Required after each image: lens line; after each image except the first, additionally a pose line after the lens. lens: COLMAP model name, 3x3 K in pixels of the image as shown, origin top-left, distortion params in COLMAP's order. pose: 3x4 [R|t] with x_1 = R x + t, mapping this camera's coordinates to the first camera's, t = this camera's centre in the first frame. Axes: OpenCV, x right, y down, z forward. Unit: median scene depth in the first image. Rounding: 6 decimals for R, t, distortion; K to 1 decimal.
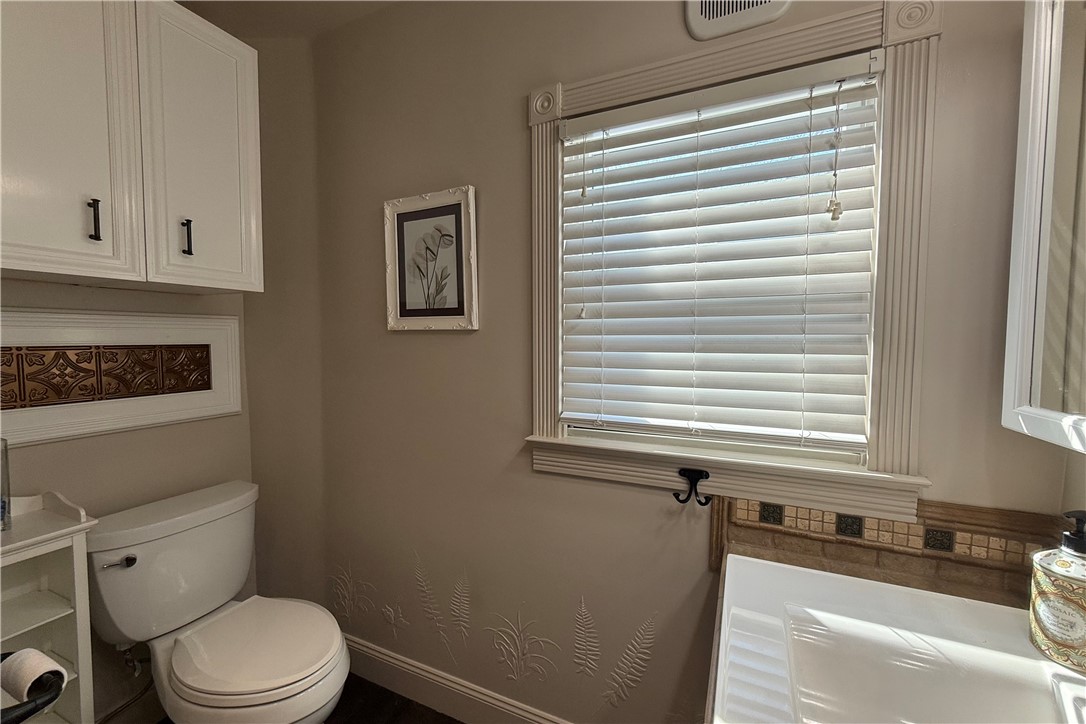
lens RADIAL K [[431.9, 0, 547.9], [0, 431.9, 360.7], [0, 0, 1]] dist [-0.002877, 0.000015]
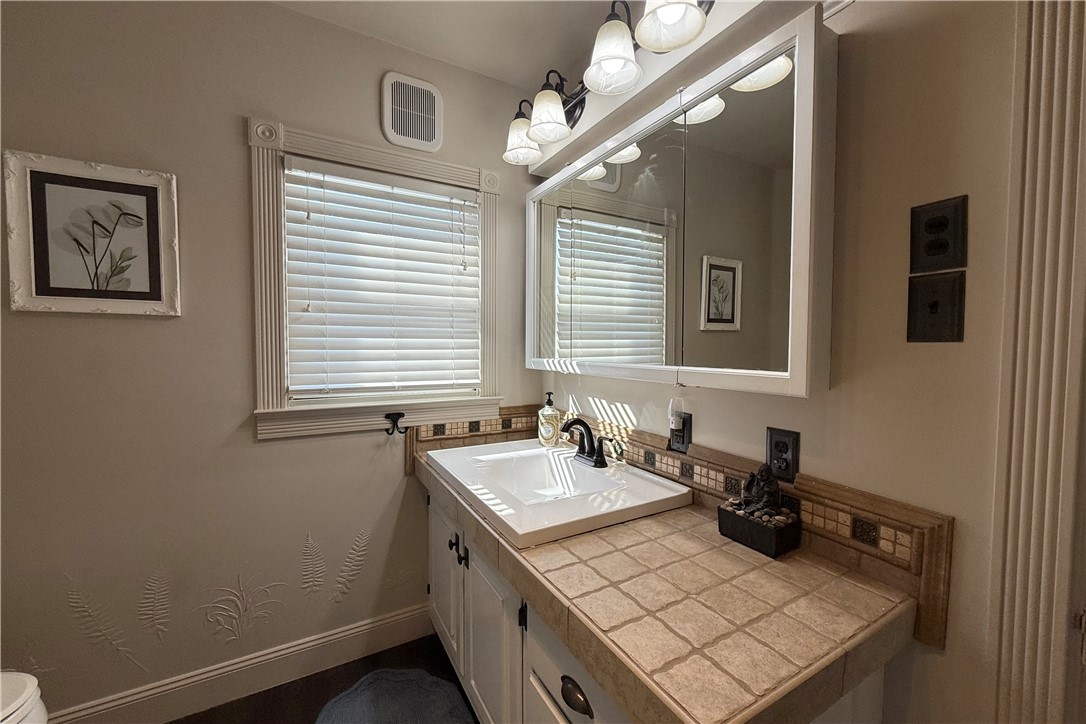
lens RADIAL K [[431.9, 0, 546.1], [0, 431.9, 359.5], [0, 0, 1]] dist [-0.002877, 0.000015]
pose [[0.580250, -0.021010, 0.814168, -0.560516], [0.036801, 0.999323, -0.000440, 0.071536], [-0.813607, 0.030218, 0.580630, -0.331204]]
